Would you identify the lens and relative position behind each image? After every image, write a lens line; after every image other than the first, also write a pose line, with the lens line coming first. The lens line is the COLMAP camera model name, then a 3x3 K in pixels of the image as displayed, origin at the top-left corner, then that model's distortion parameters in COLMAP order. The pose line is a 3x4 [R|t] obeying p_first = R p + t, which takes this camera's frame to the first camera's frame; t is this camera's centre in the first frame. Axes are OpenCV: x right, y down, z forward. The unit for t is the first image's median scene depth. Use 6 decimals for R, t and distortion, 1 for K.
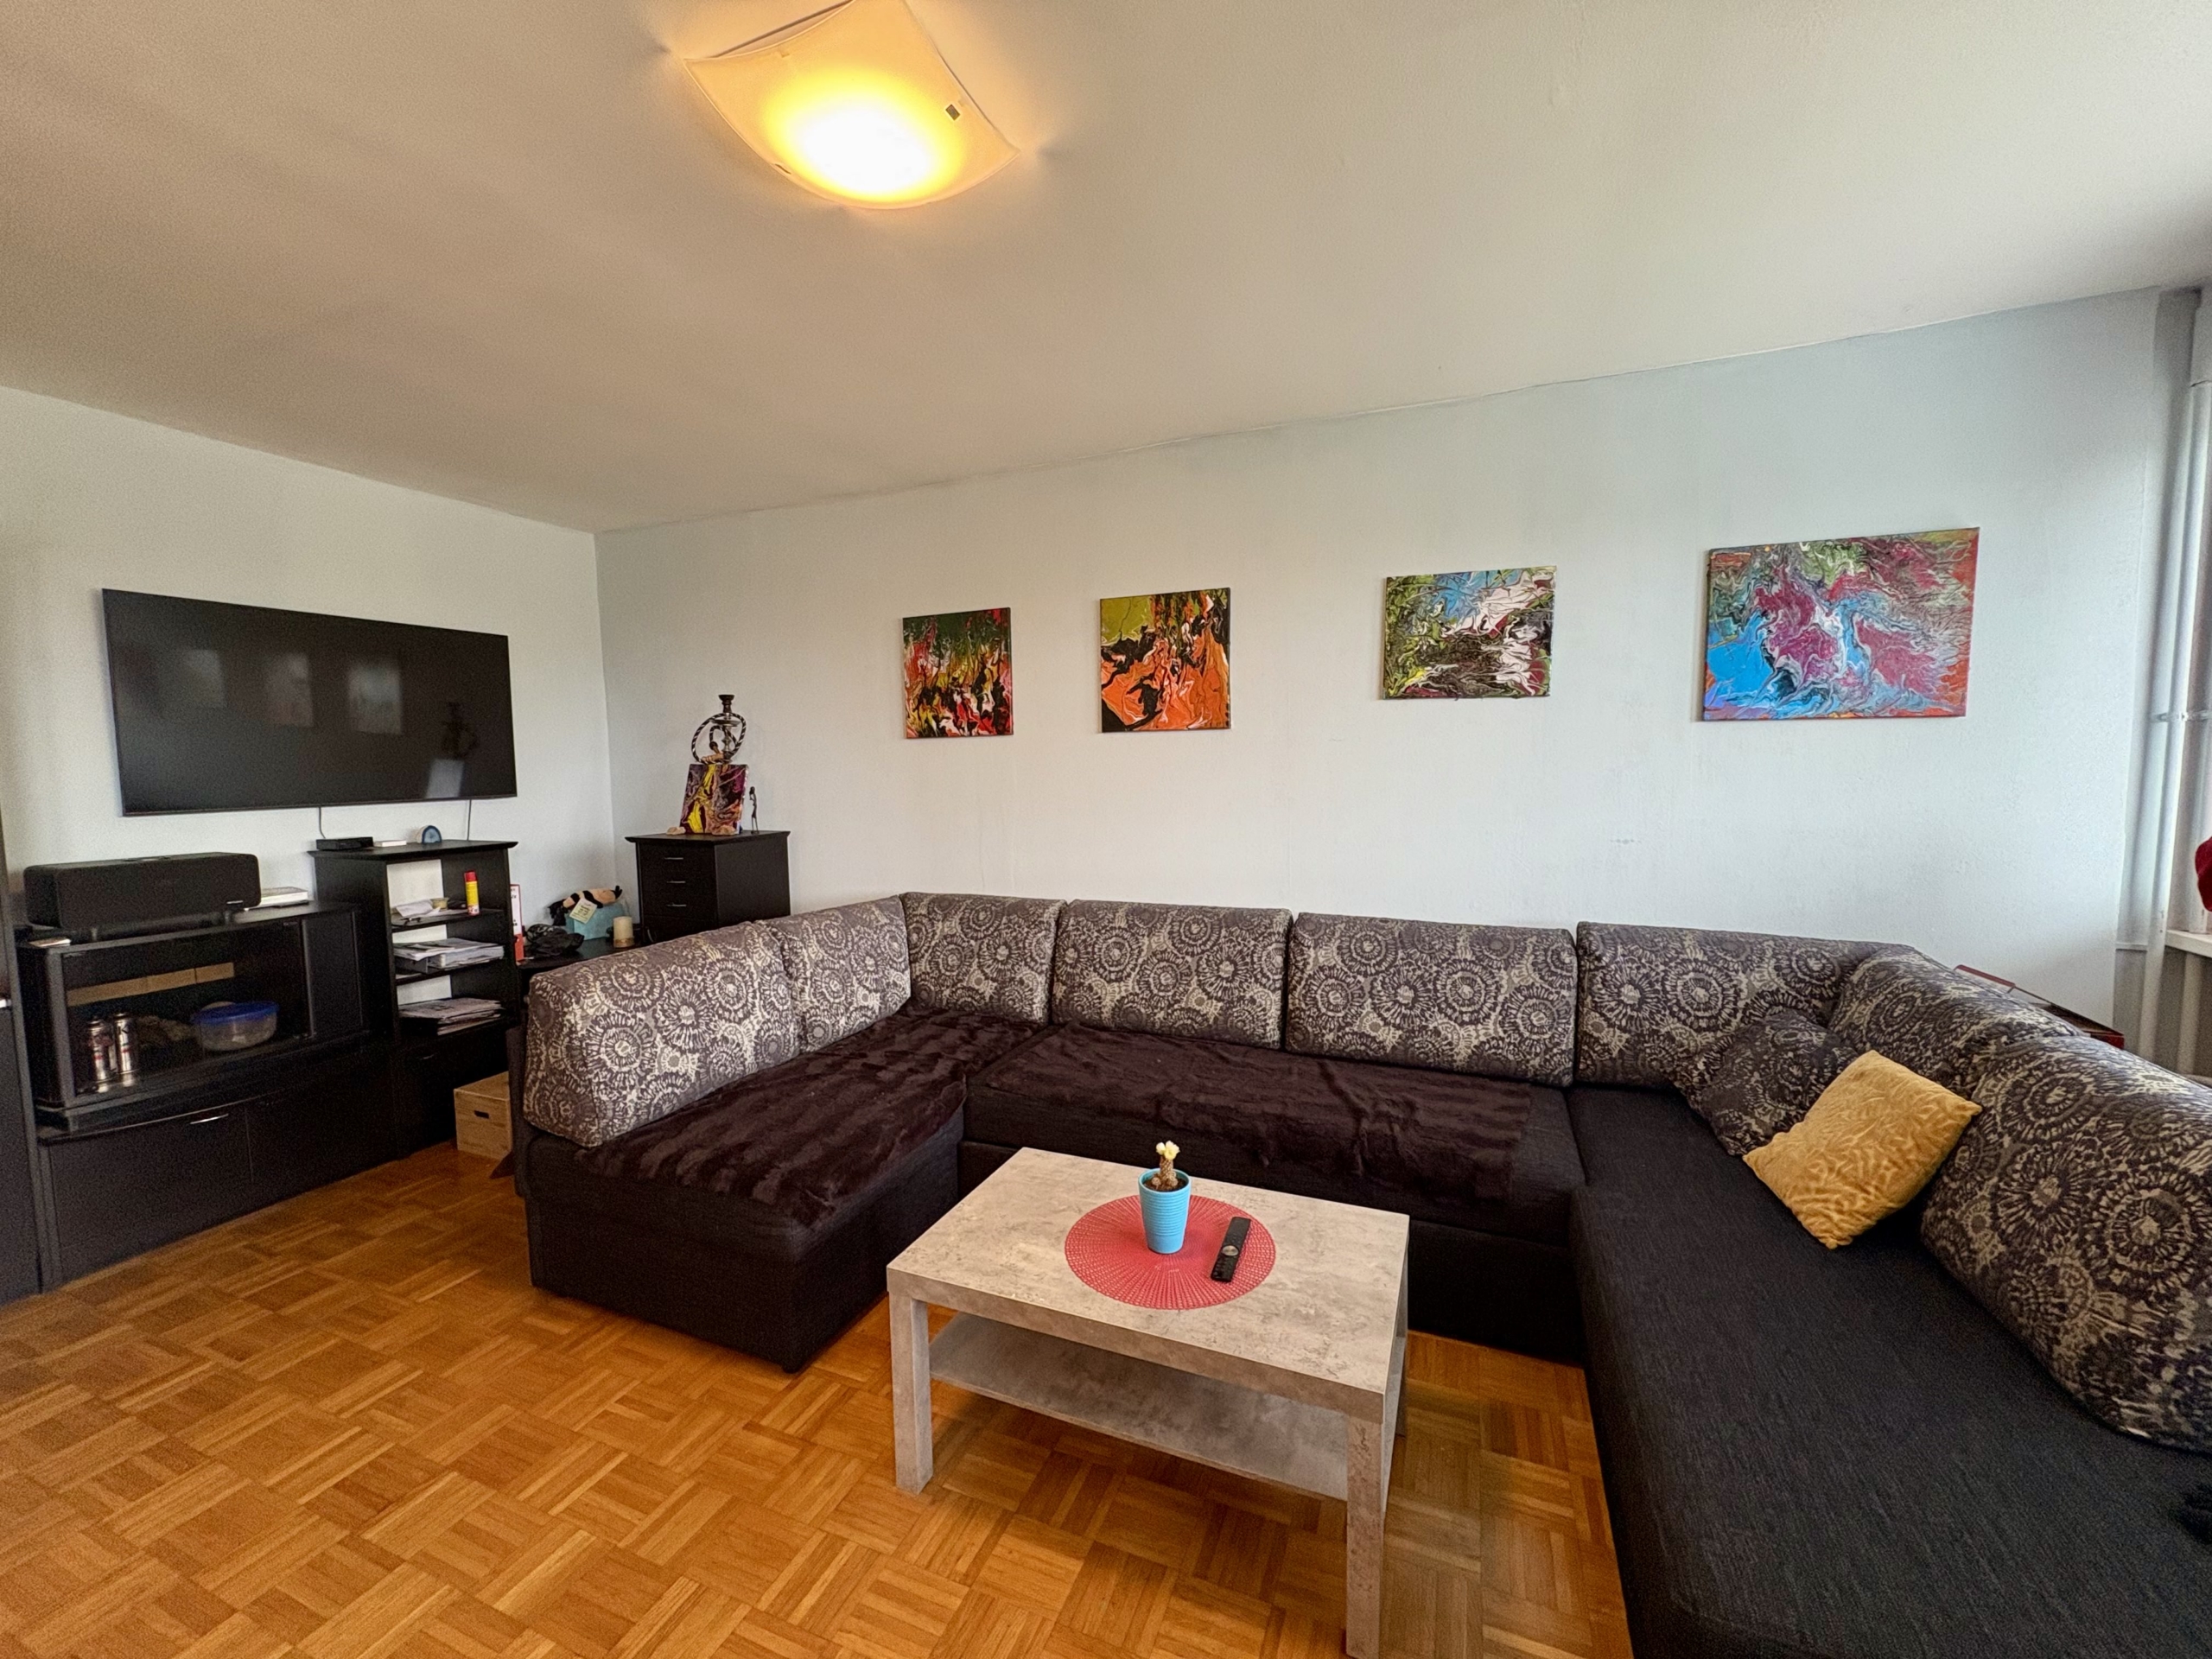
lens RADIAL K [[877.8, 0, 1103.4], [0, 877.8, 831.9], [0, 0, 1]] dist [0.001432, 0.000544]
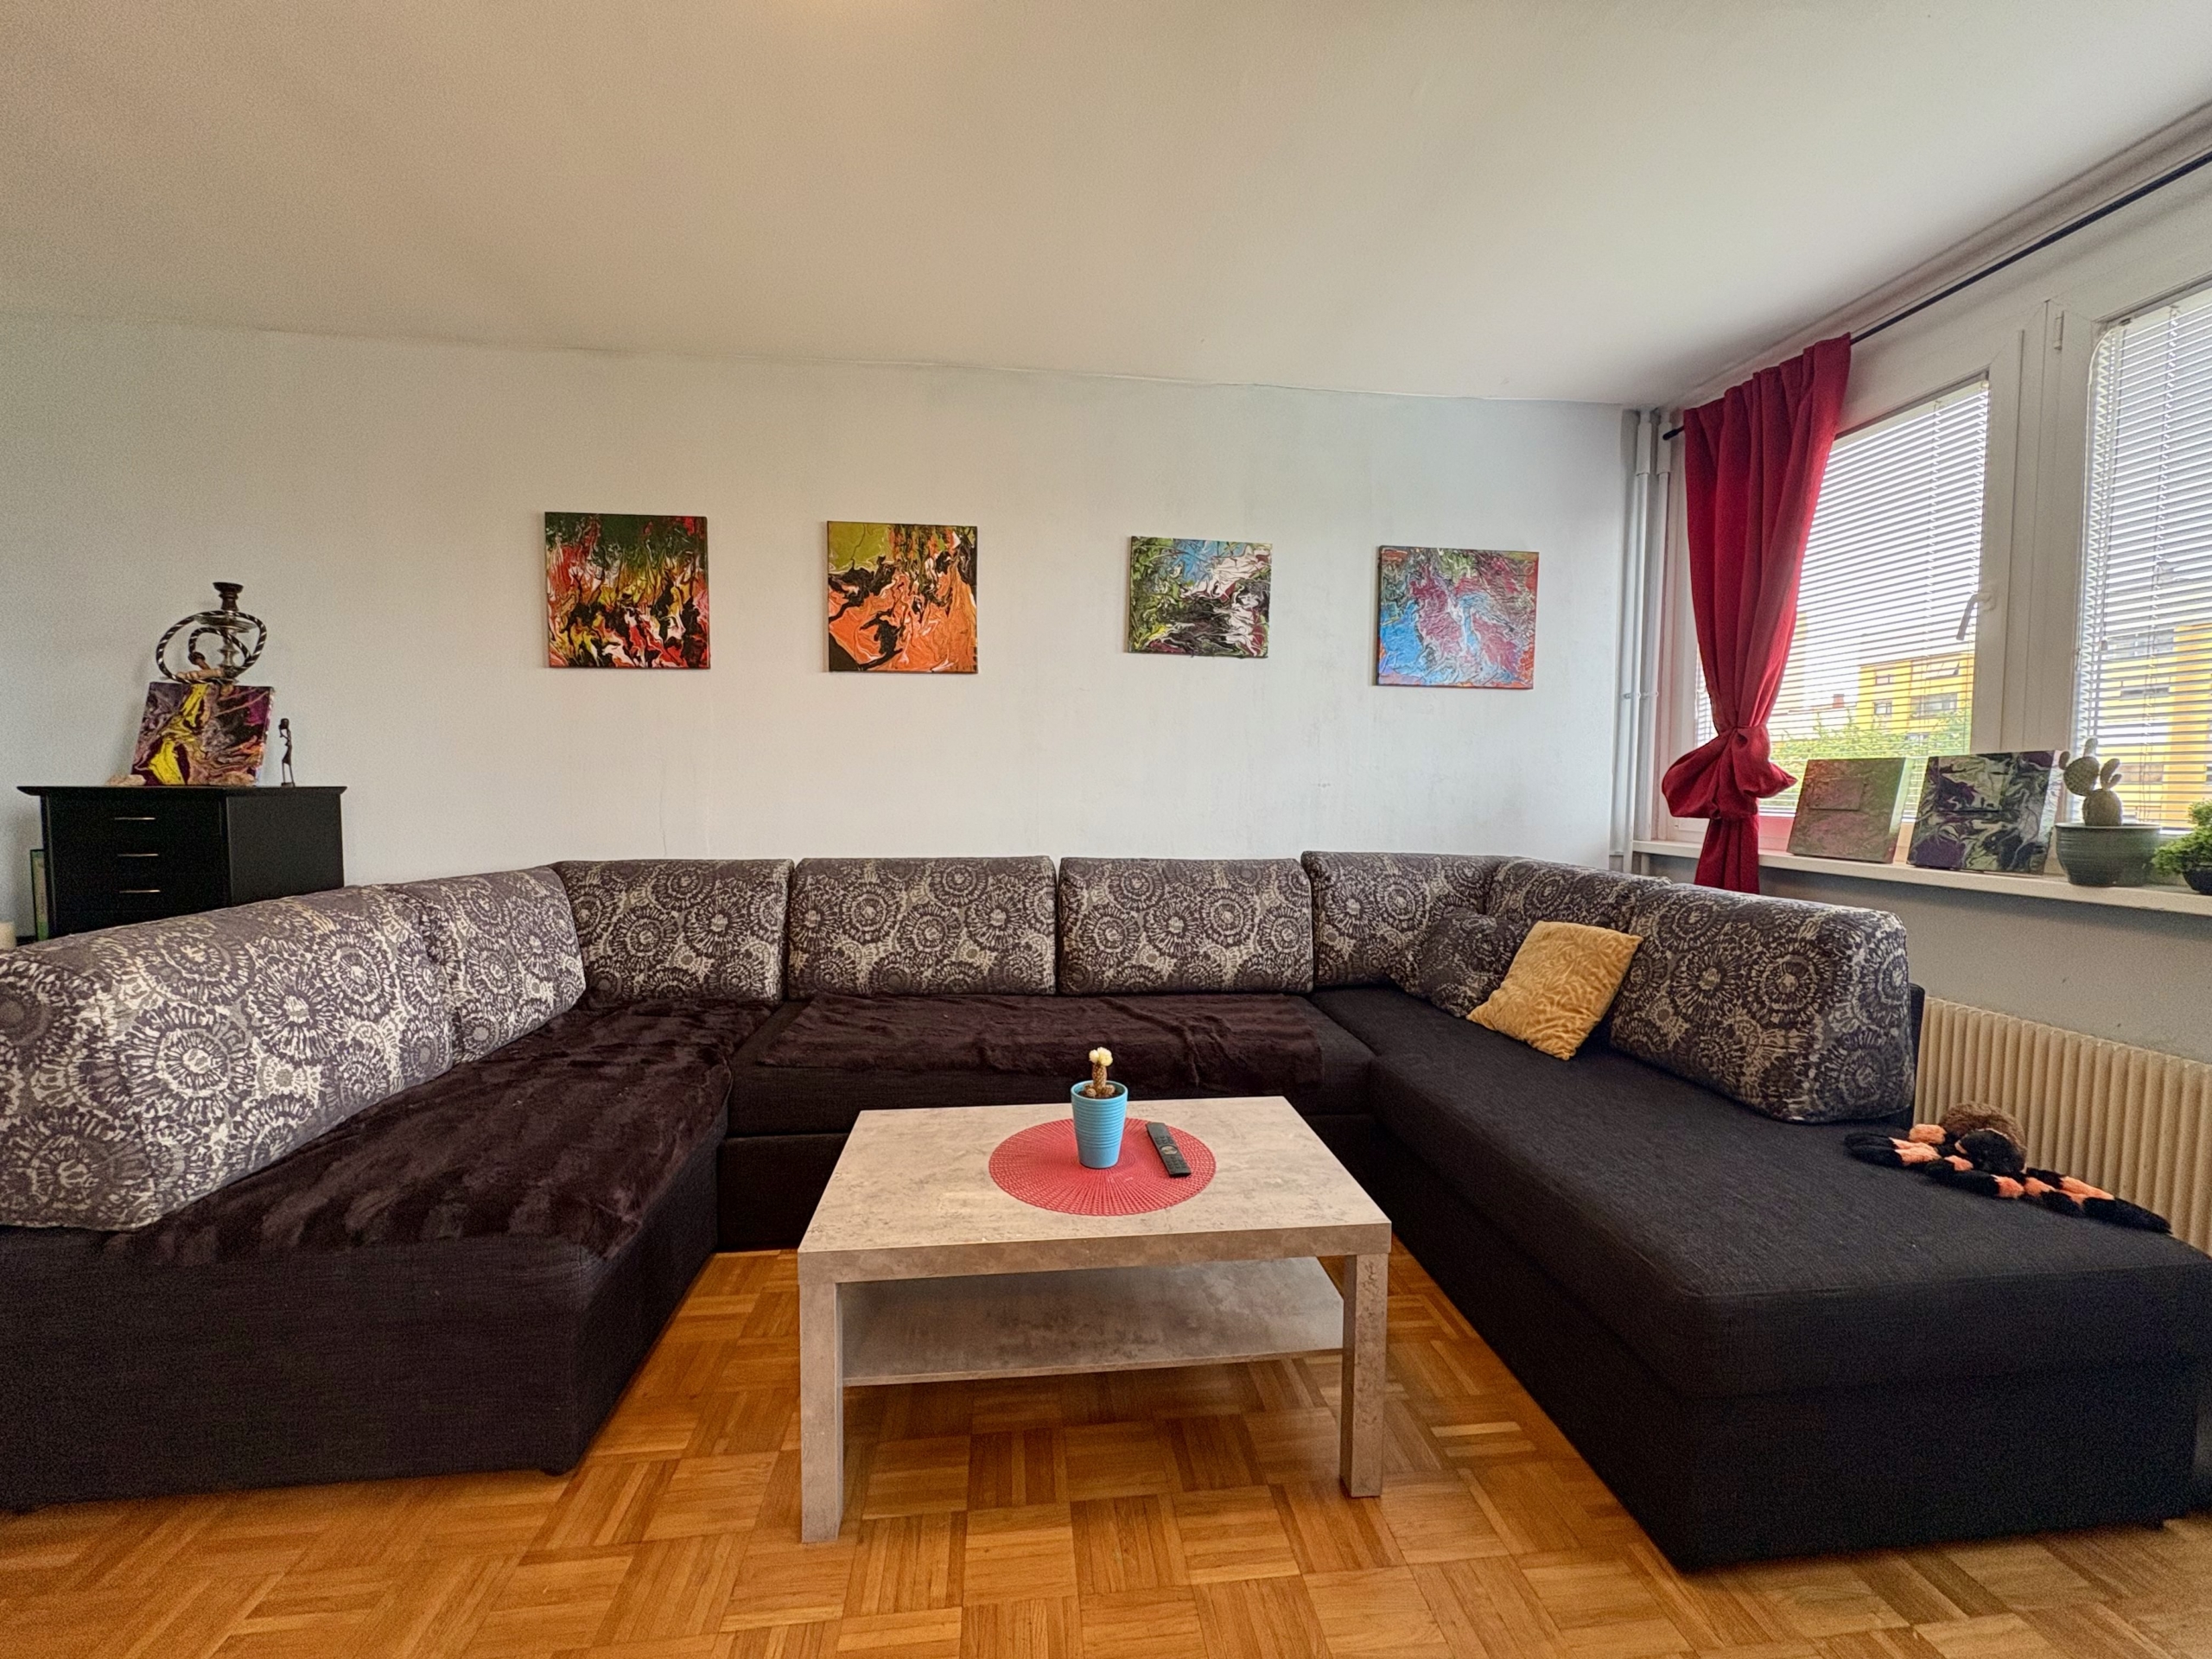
lens RADIAL K [[877.8, 0, 1106.6], [0, 877.8, 830.7], [0, 0, 1]] dist [0.001432, 0.000544]
pose [[0.875772, -0.009022, 0.482641, -0.248319], [0.021629, 0.999555, -0.020563, 0.096892], [-0.482240, 0.028448, 0.875577, 0.121582]]
